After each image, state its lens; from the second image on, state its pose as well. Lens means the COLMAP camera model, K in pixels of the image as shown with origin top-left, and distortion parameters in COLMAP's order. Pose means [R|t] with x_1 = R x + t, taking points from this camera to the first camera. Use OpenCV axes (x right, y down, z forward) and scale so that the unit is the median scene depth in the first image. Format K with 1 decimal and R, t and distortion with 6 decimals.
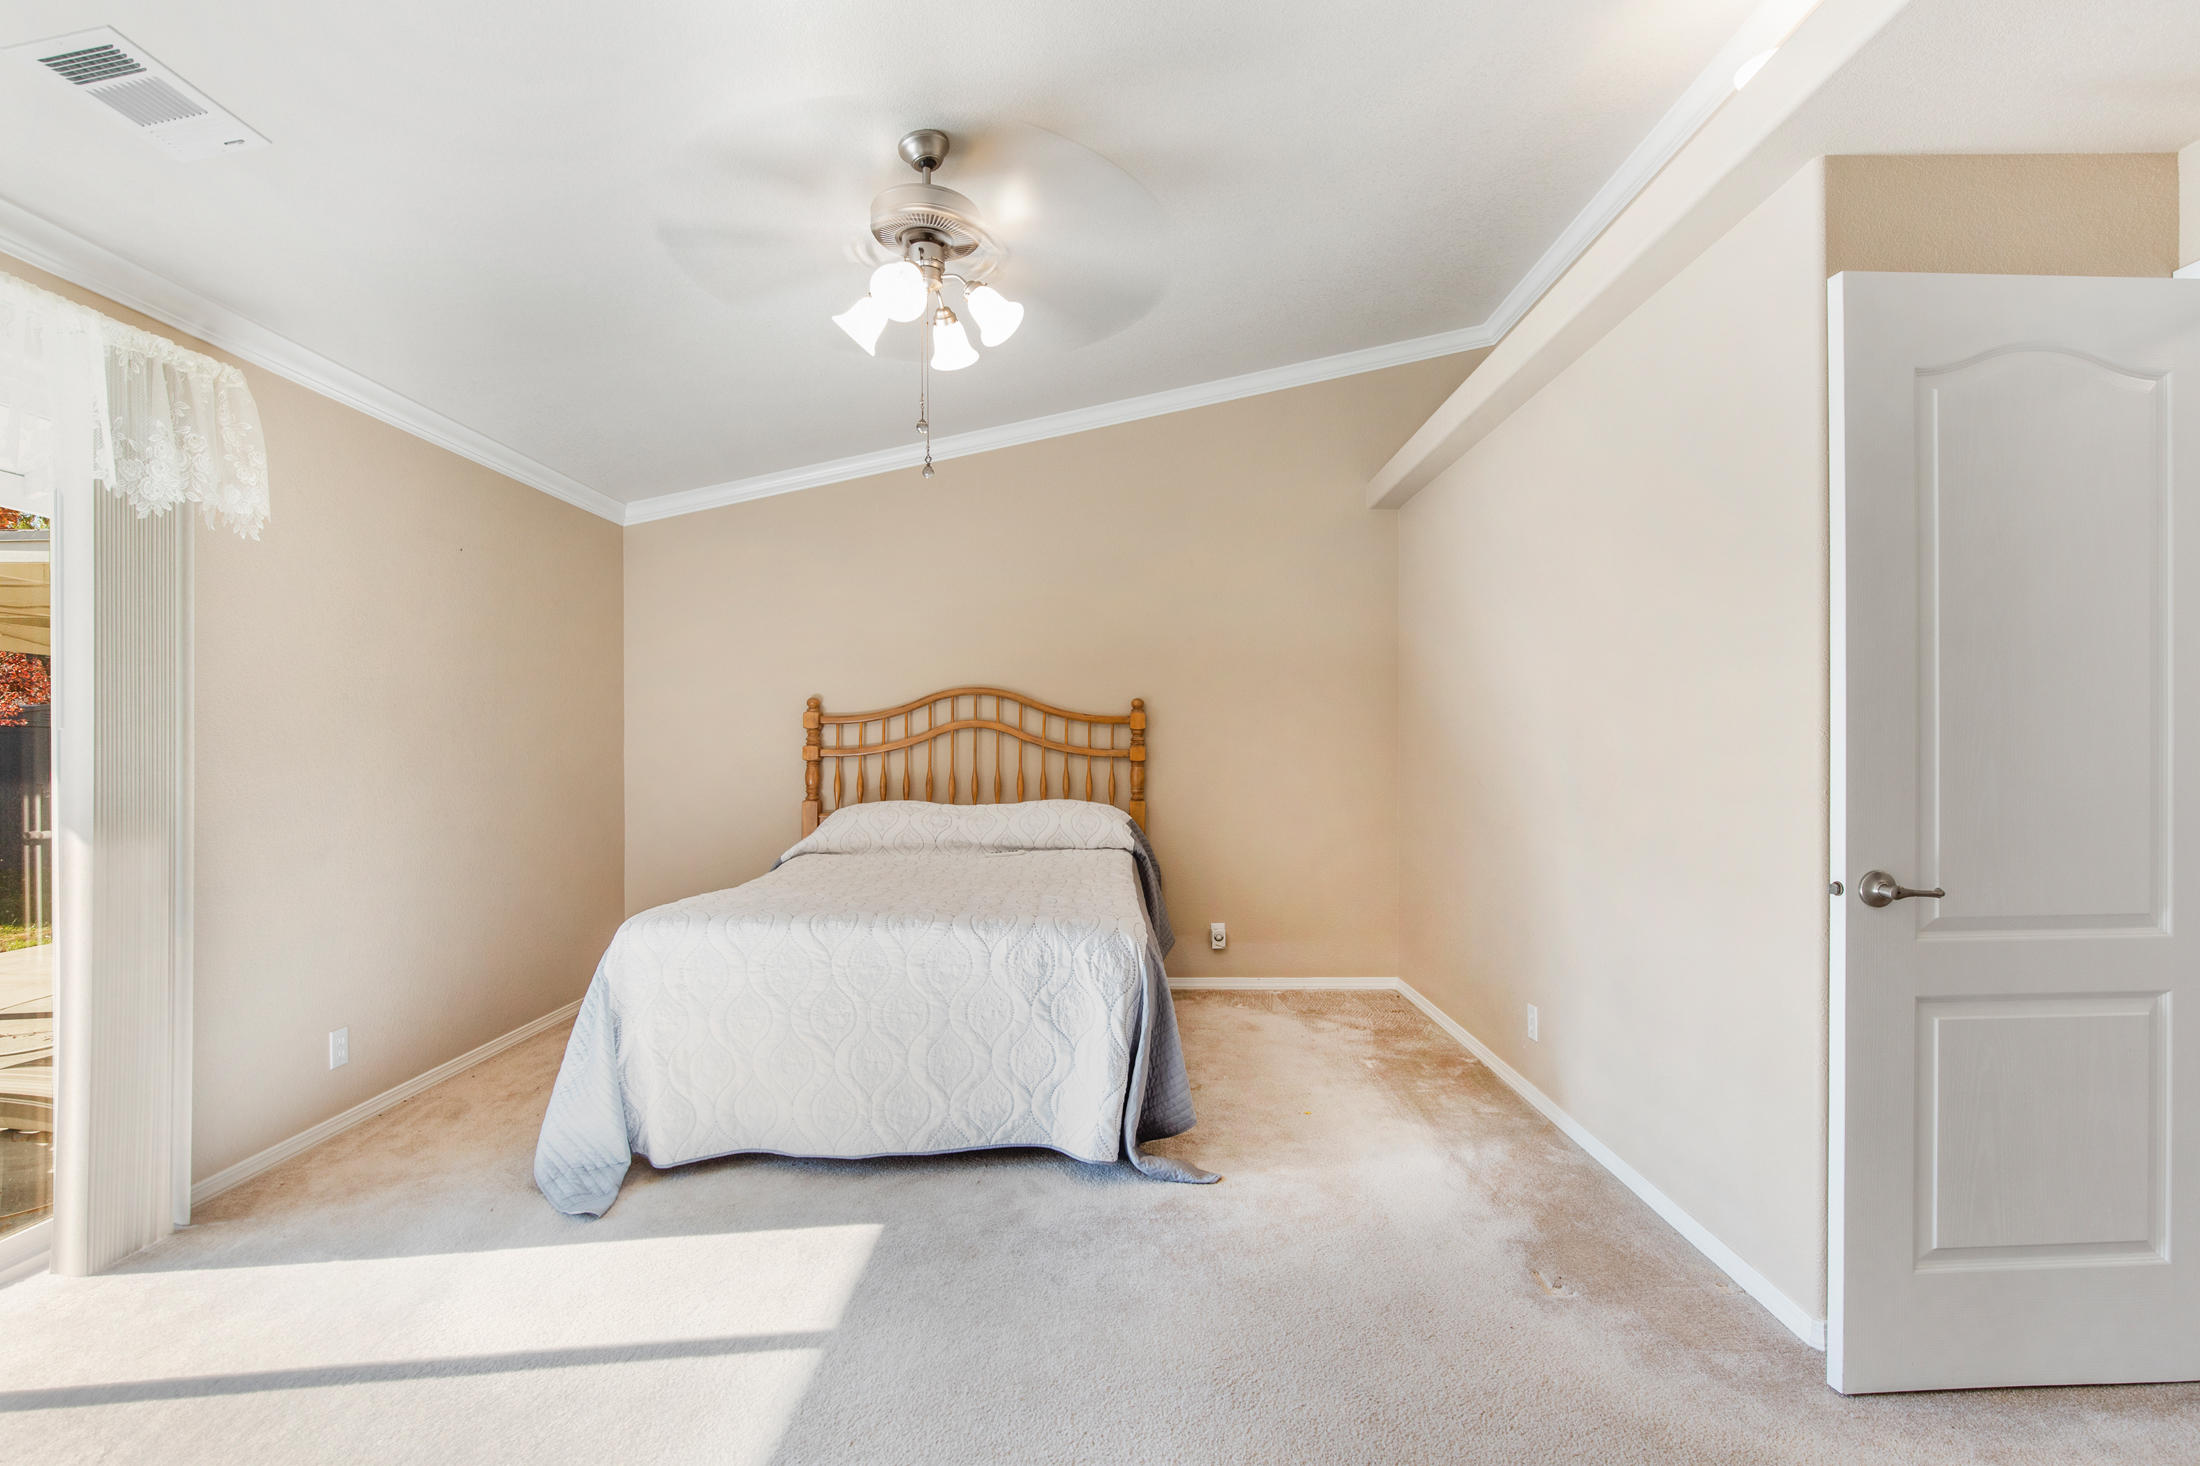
lens RADIAL K [[996.7, 0, 1125.8], [0, 996.7, 731.5], [0, 0, 1]] dist [0.001609, -0.000325]
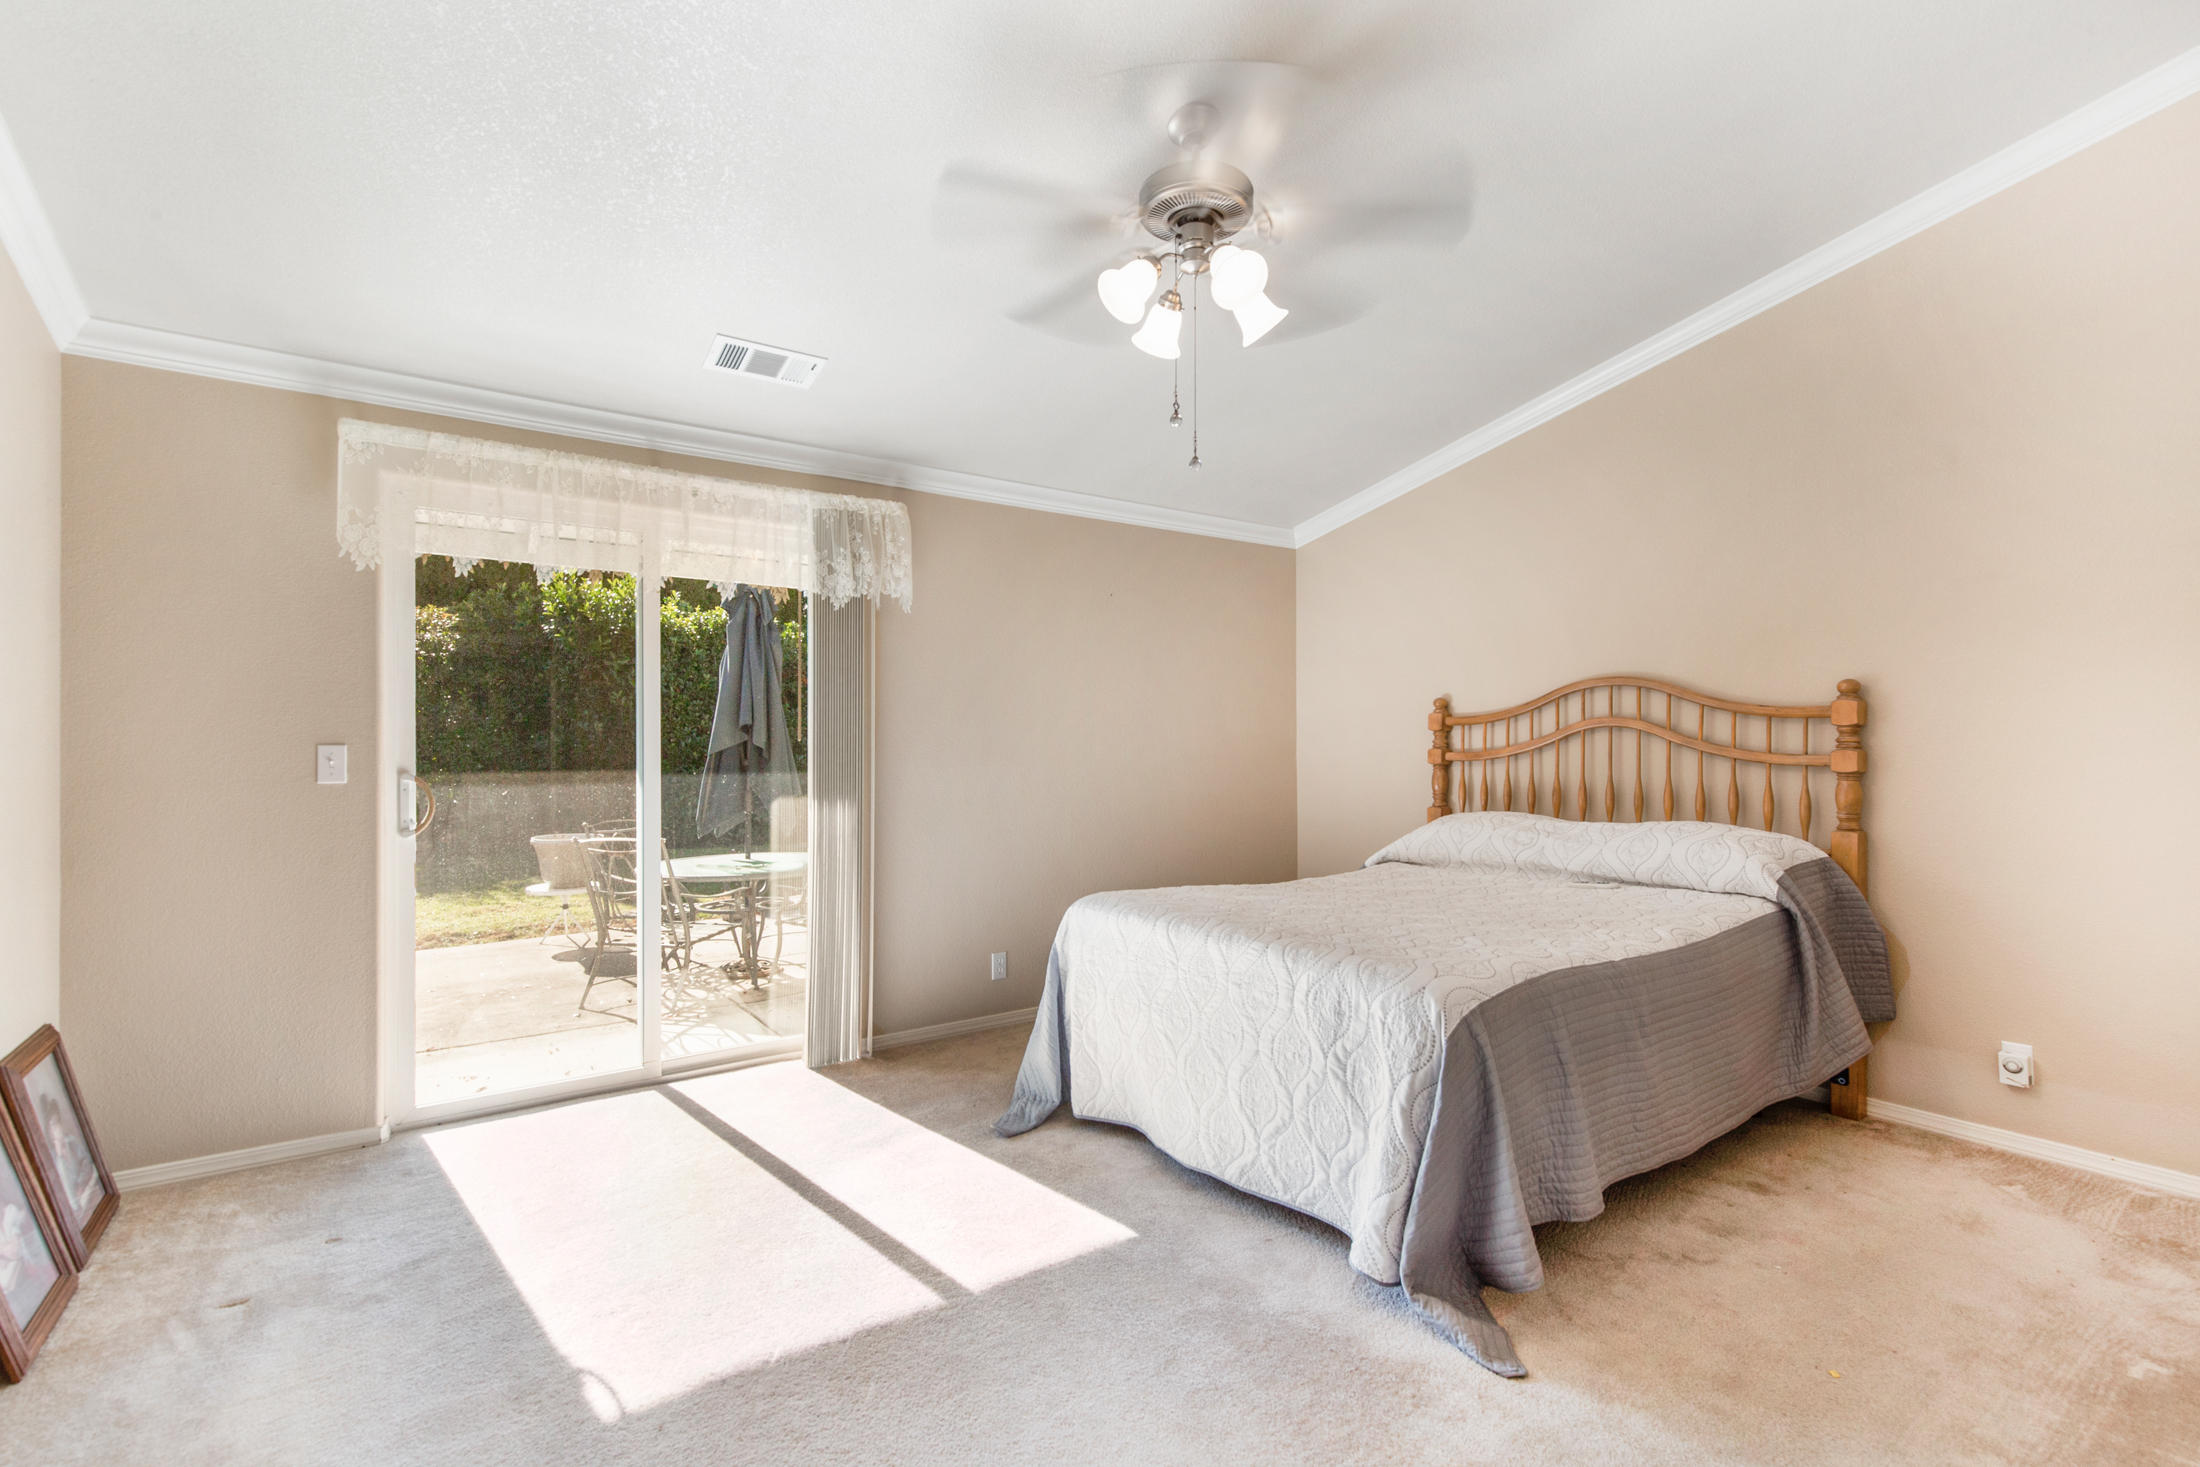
lens RADIAL K [[996.7, 0, 1125.8], [0, 996.7, 732.0], [0, 0, 1]] dist [0.001609, -0.000325]
pose [[0.574969, -0.014307, -0.818050, 0.315928], [0.013030, 0.999880, -0.008328, 0.002198], [0.818072, -0.005871, 0.575086, 0.236723]]
